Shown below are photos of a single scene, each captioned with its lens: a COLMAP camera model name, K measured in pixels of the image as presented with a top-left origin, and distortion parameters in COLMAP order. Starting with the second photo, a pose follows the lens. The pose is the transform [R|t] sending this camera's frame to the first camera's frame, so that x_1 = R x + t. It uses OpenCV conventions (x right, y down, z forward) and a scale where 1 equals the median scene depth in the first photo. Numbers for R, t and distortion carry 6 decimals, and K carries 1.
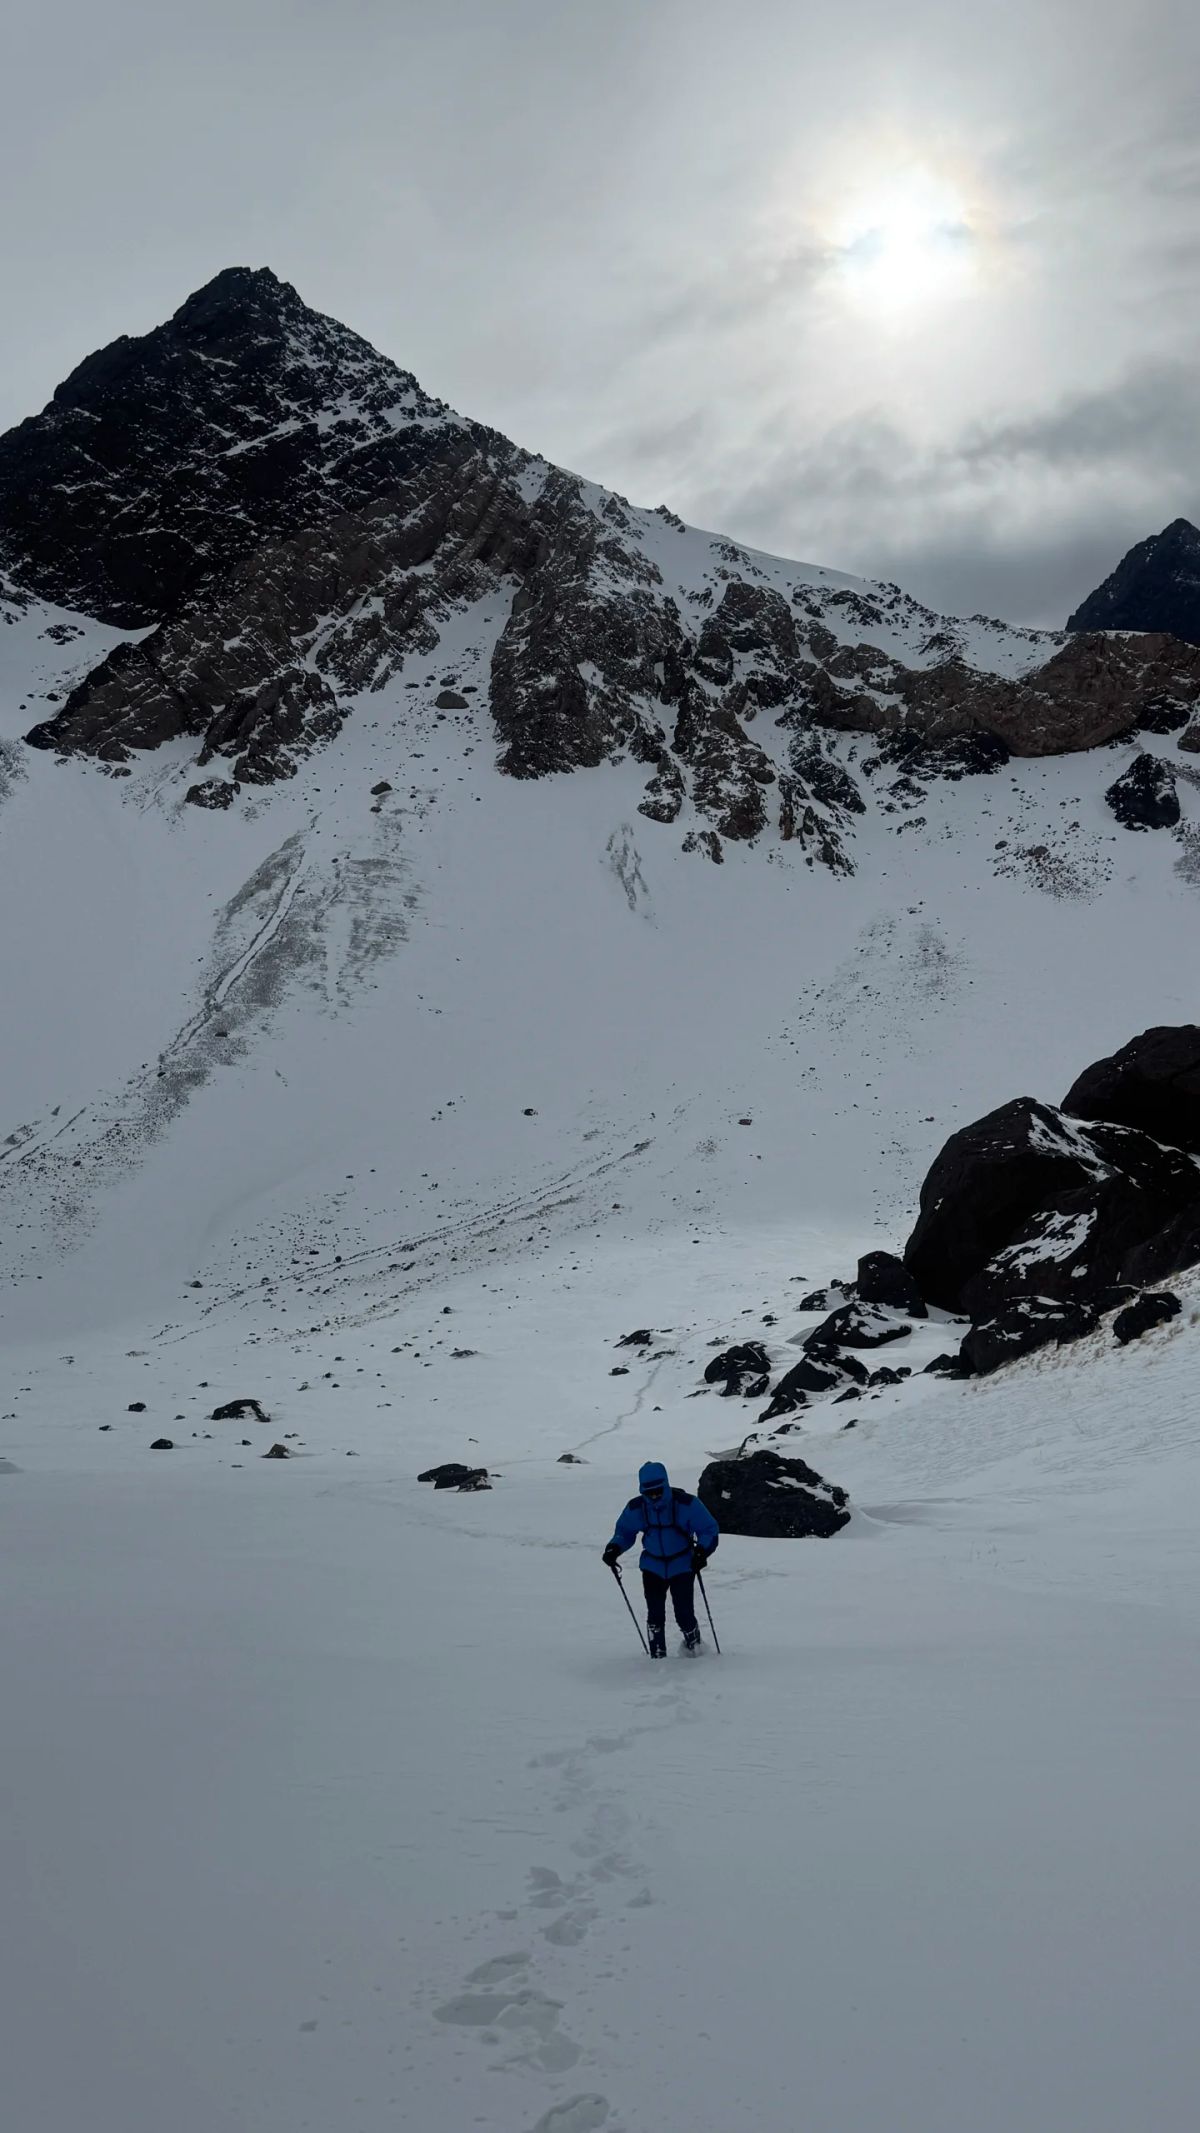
lens RADIAL K [[2006.8, 0, 611.6], [0, 2006.8, 1047.9], [0, 0, 1]] dist [0.181933, -0.305318]
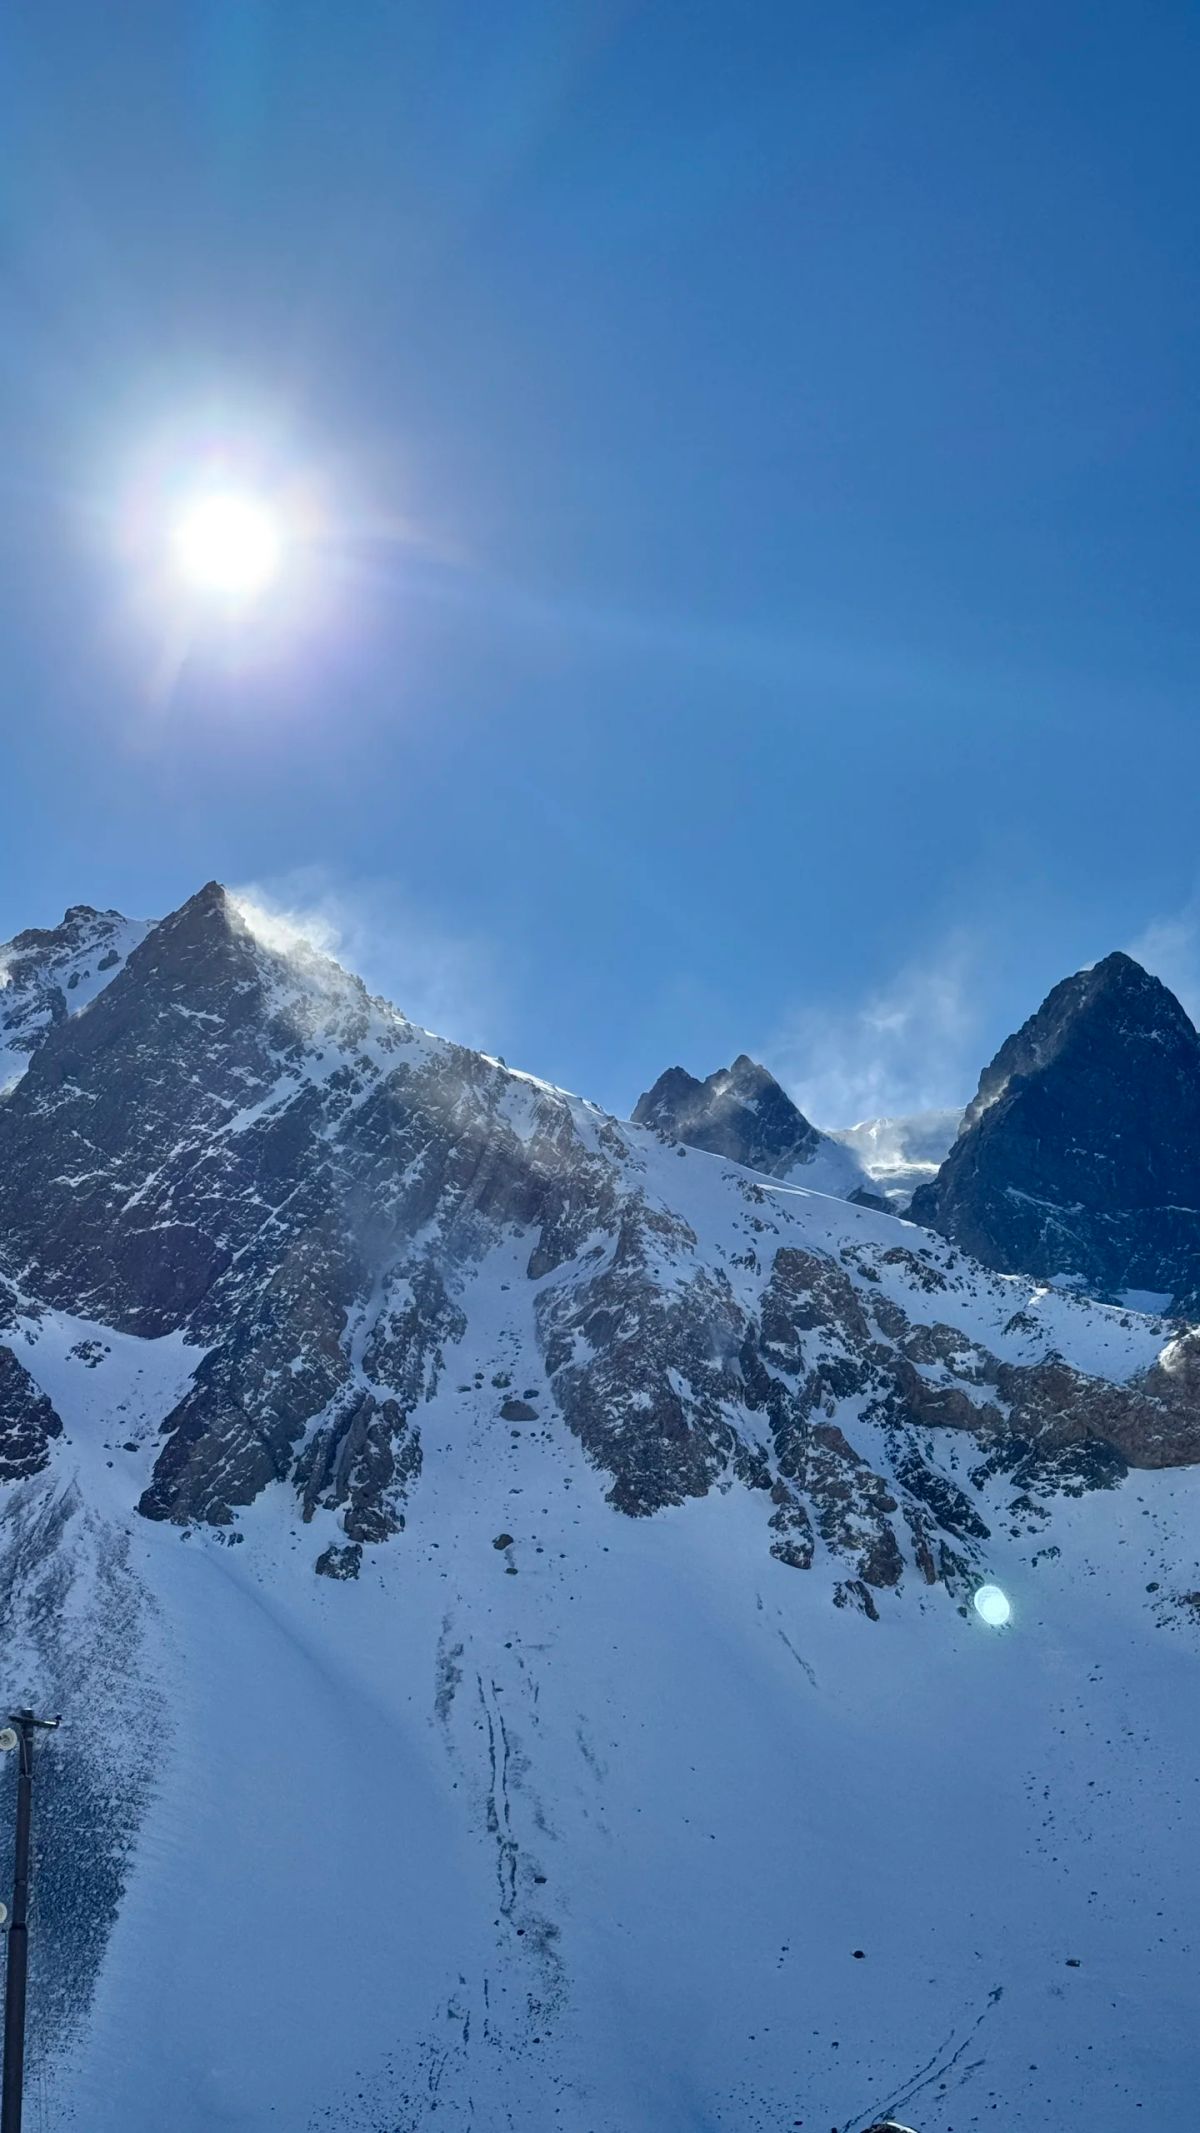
lens RADIAL K [[2983.2, 0, 600.0], [0, 2983.2, 1077.8], [0, 0, 1]] dist [0.136480, 0.095012]
pose [[0.993562, -0.015553, 0.112213, -0.193578], [0.035042, 0.984146, -0.173862, -0.084146], [-0.107730, 0.176675, 0.978356, -0.359700]]
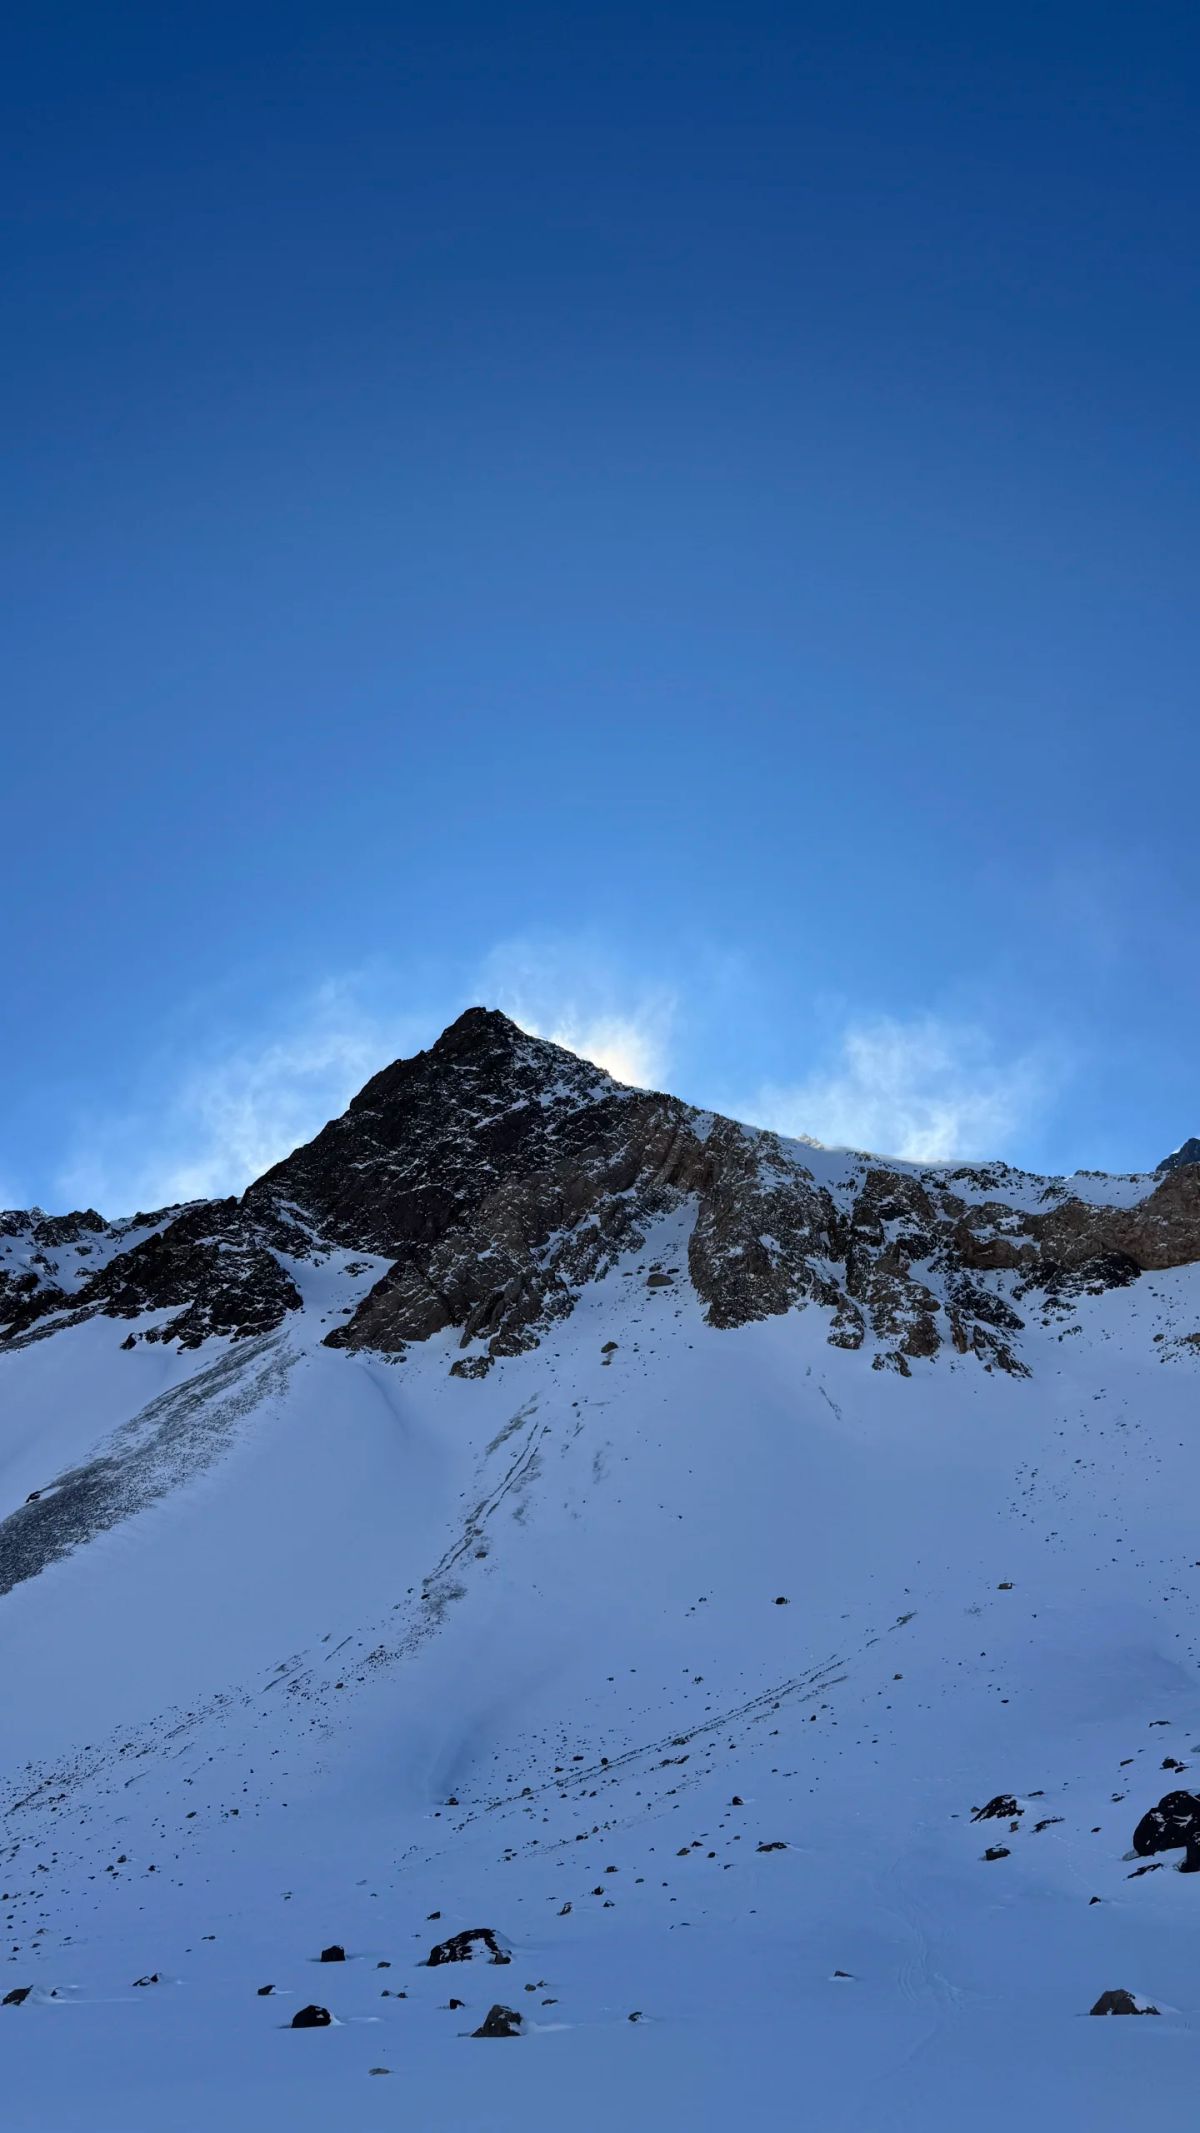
lens RADIAL K [[1470.5, 0, 593.7], [0, 1470.5, 1074.0], [0, 0, 1]] dist [0.196942, -0.424833]
pose [[0.986312, -0.132349, -0.098350, -0.013459], [0.090673, 0.933510, -0.346897, 0.020644], [0.137723, 0.333231, 0.932732, 0.108798]]
